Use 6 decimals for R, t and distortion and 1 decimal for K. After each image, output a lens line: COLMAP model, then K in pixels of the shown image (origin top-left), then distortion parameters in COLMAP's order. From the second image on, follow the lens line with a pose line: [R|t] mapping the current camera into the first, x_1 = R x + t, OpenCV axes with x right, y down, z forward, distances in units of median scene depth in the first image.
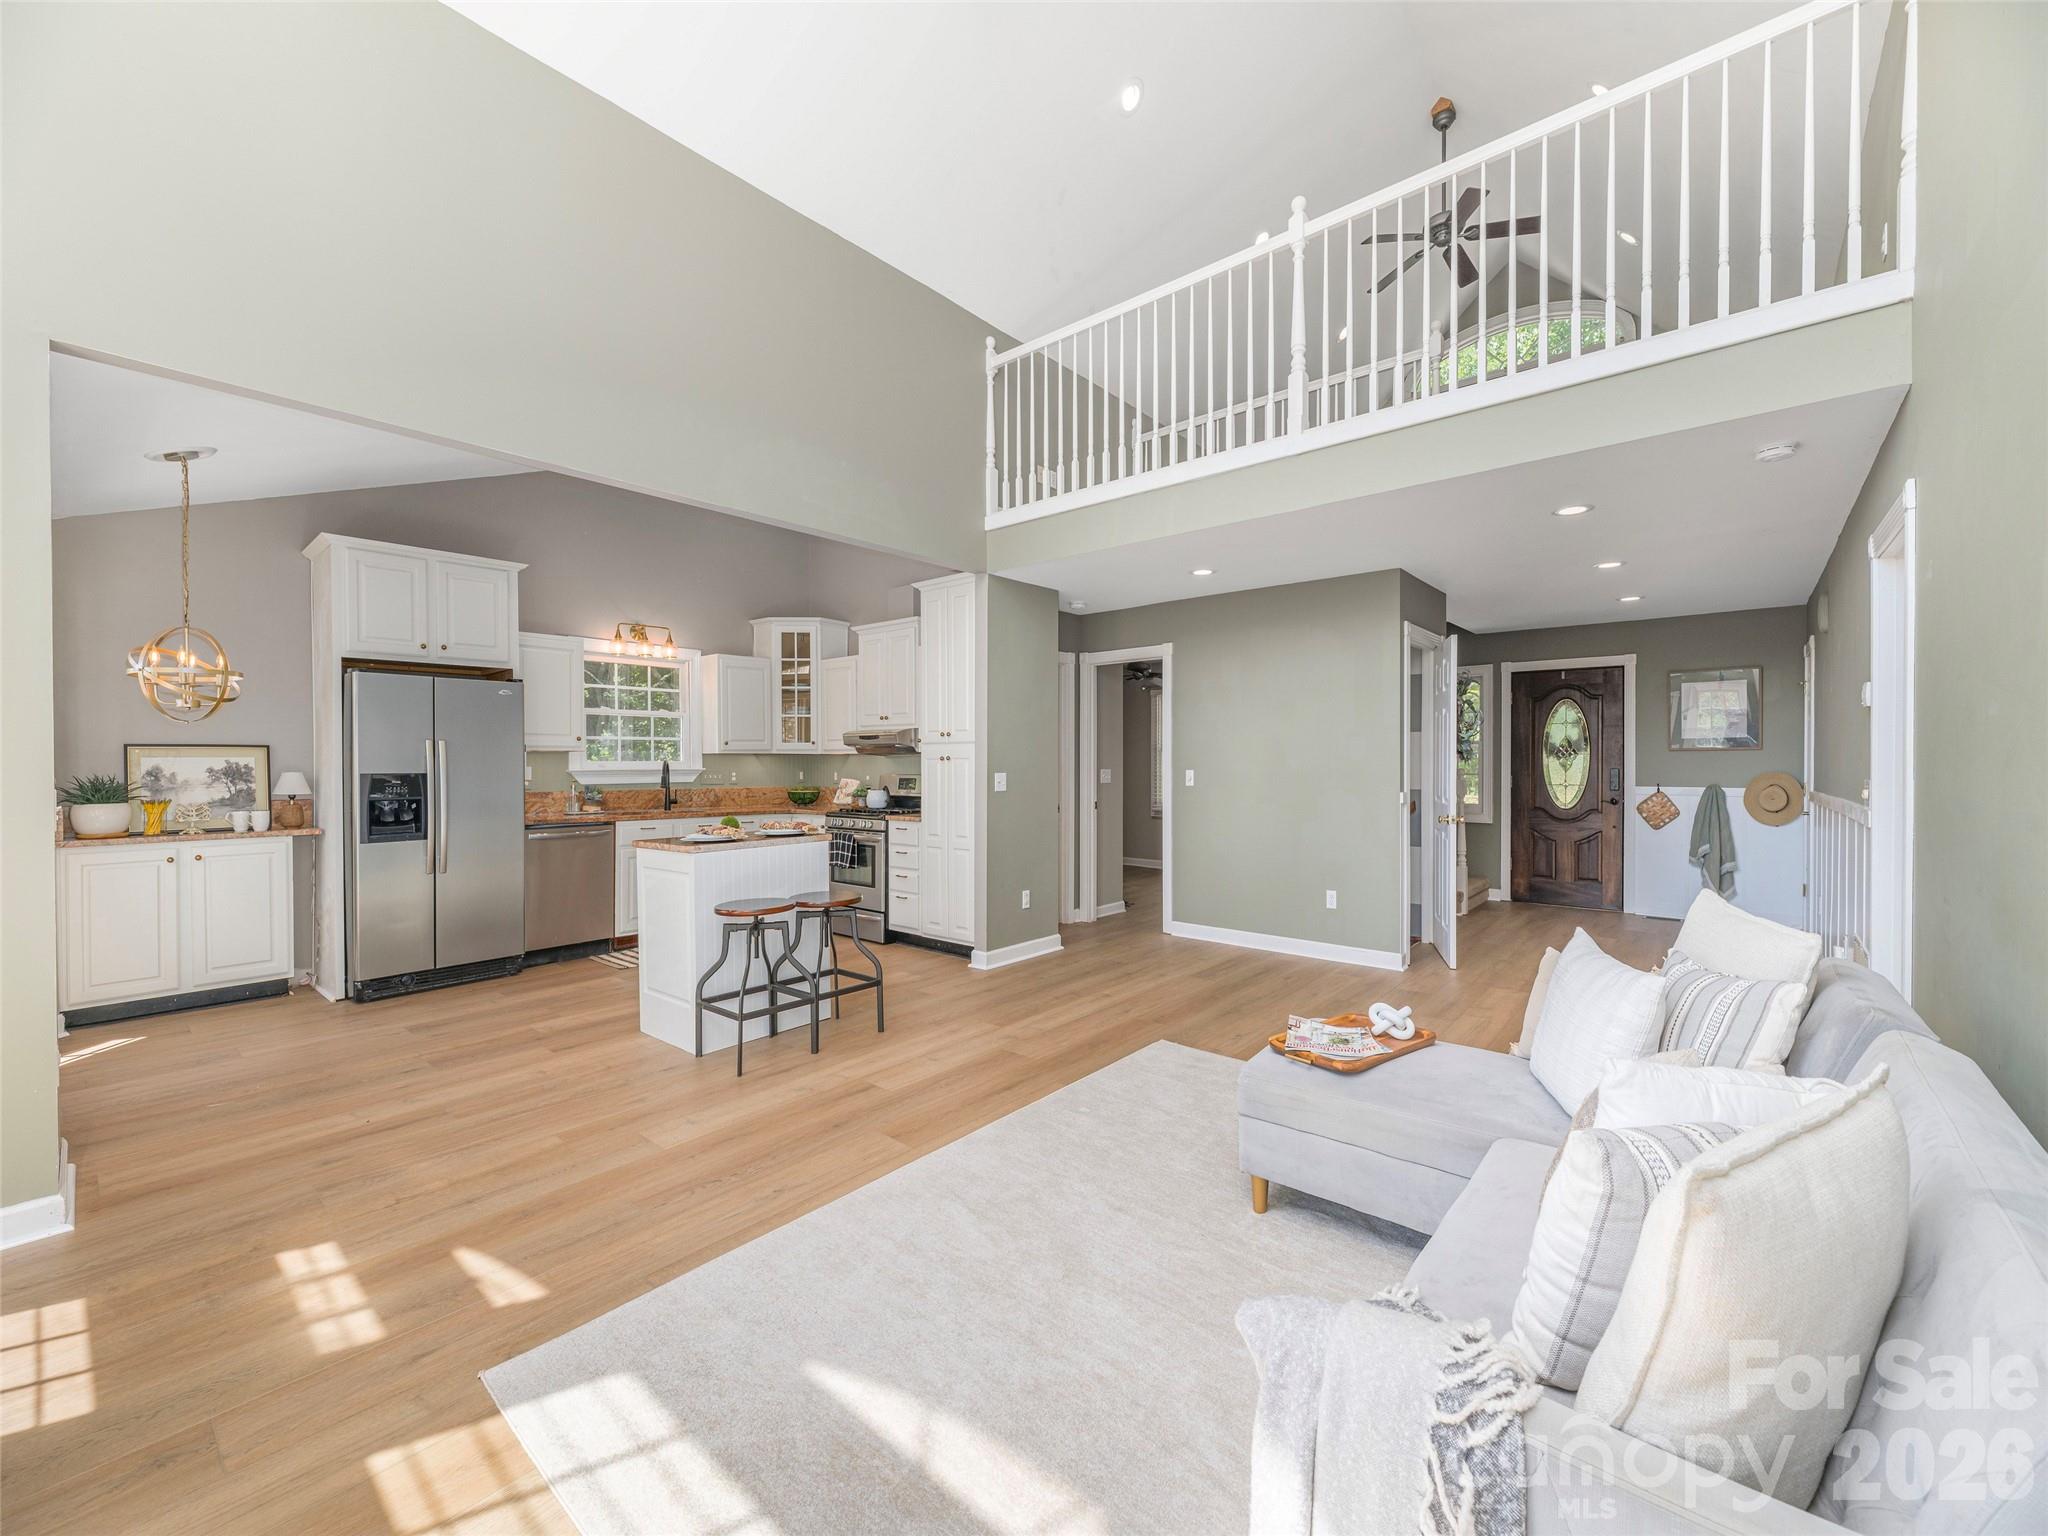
lens RADIAL K [[843.7, 0, 1027.9], [0, 843.7, 750.0], [0, 0, 1]] dist [-0.000168, 0.002071]
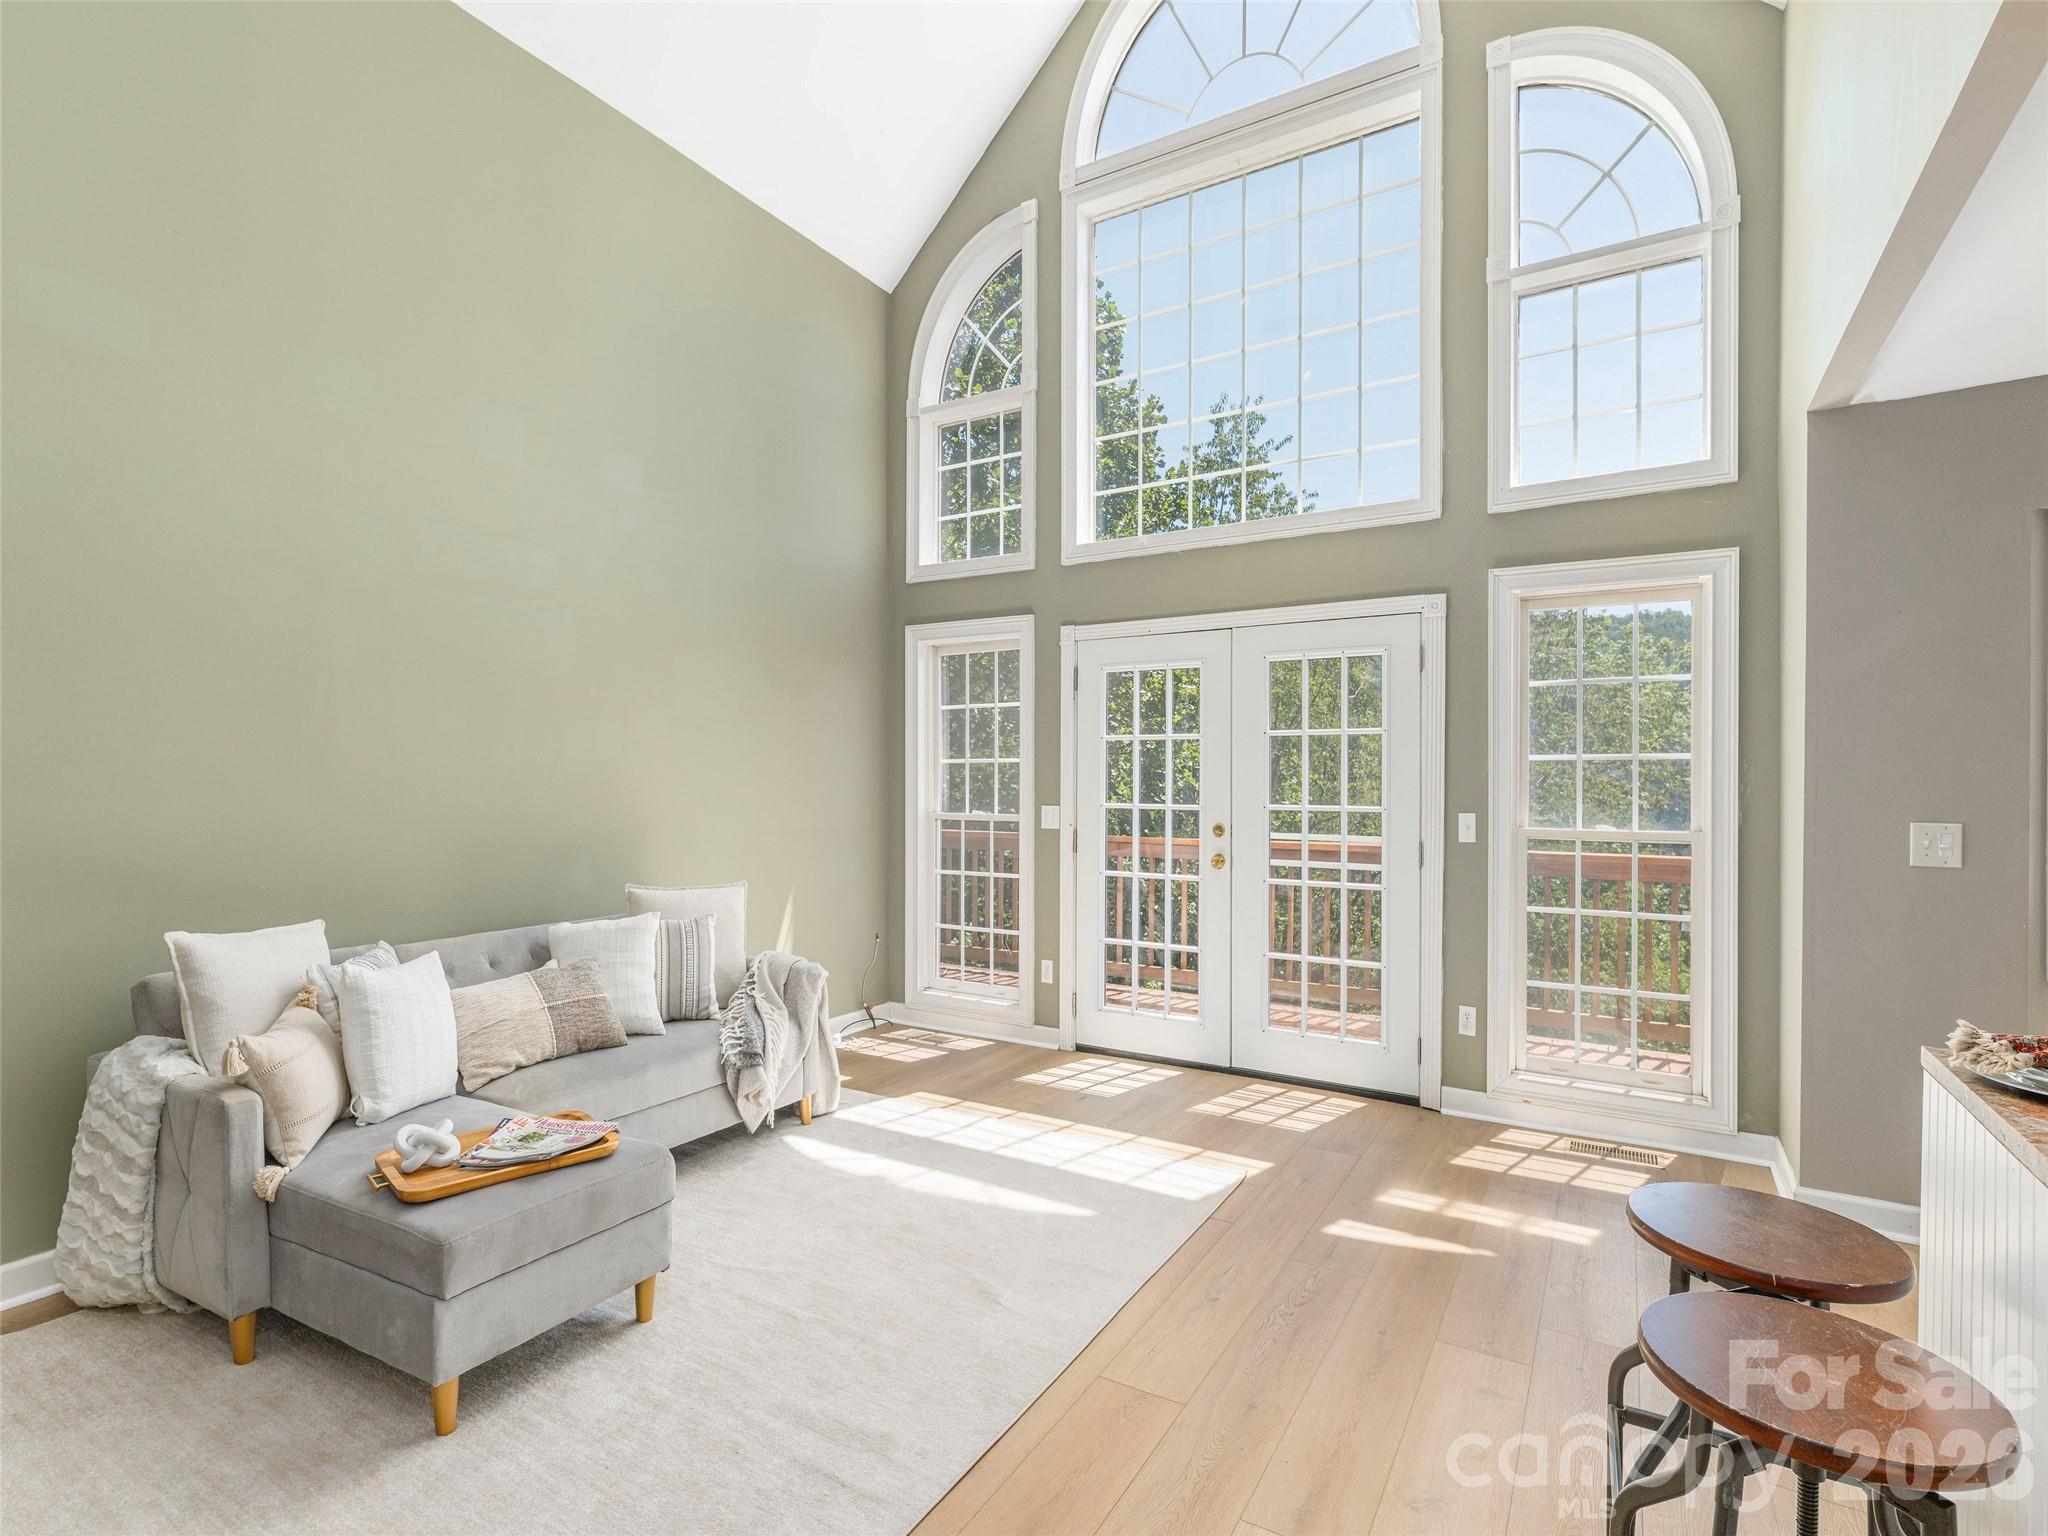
lens RADIAL K [[1009.8, 0, 1031.4], [0, 1009.8, 775.4], [0, 0, 1]] dist [0.003942, 0.000741]
pose [[-0.985693, -0.001495, -0.168541, 0.032978], [0.001455, 0.999848, -0.017380, 0.005144], [0.168542, -0.017376, -0.985541, 1.058178]]
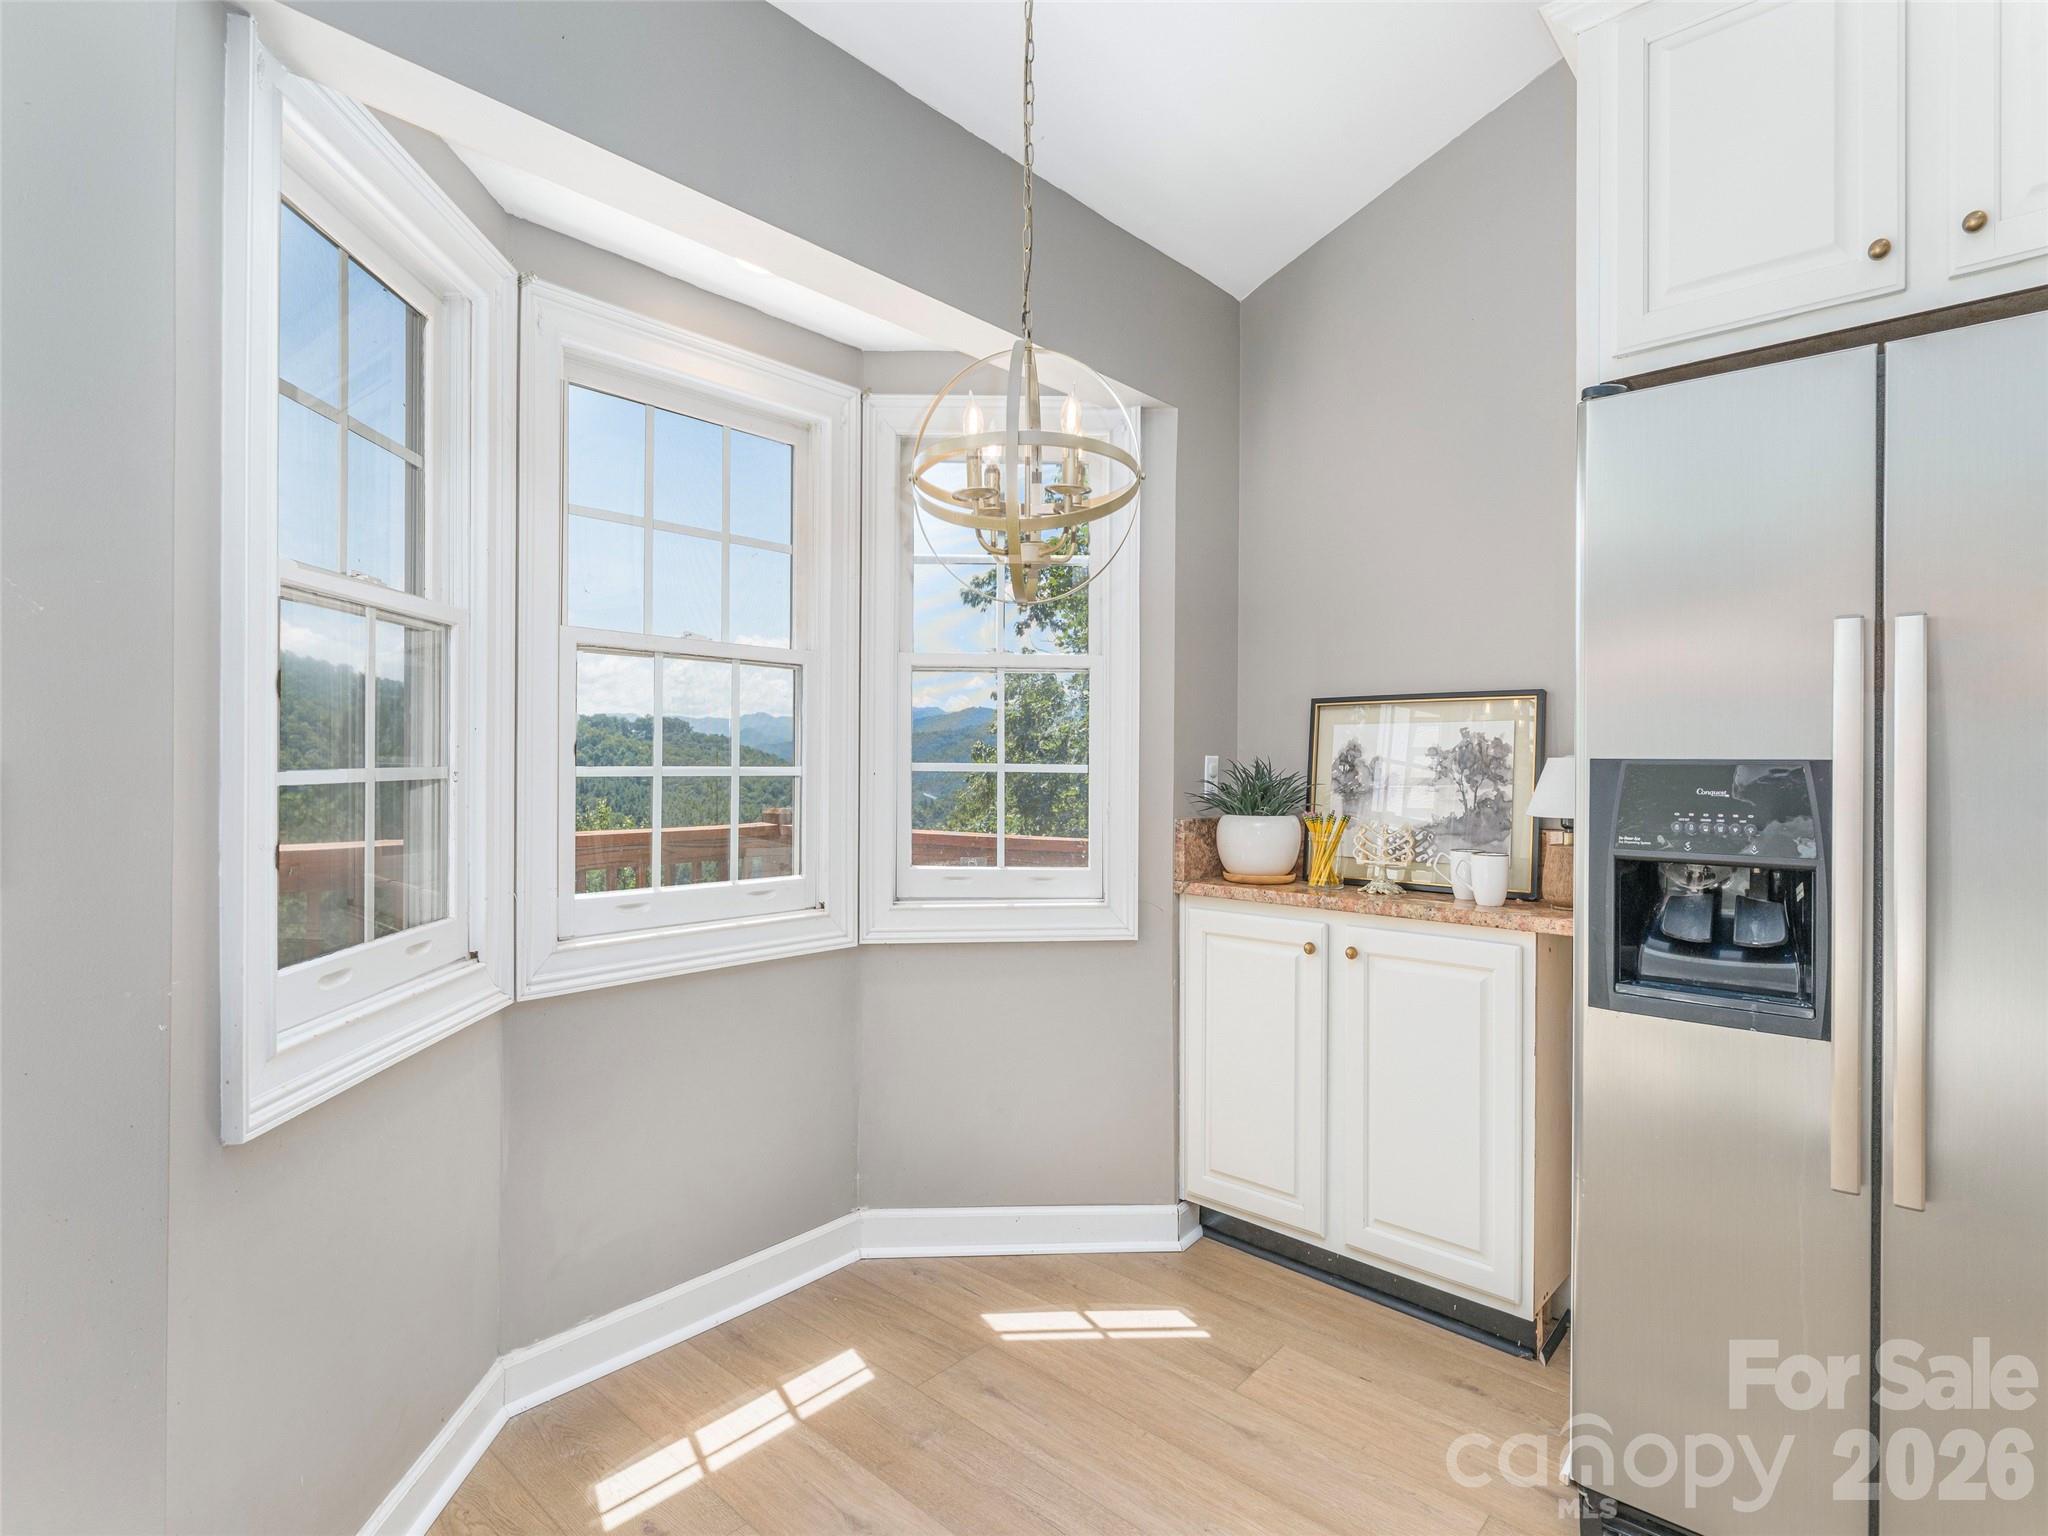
lens RADIAL K [[1009.8, 0, 1036.3], [0, 1009.8, 771.4], [0, 0, 1]] dist [0.003942, 0.000741]
pose [[-0.016293, 0.011747, -0.999798, -0.421151], [0.007633, 0.999903, 0.011624, 0.025383], [0.999838, -0.007442, -0.016381, 0.771654]]
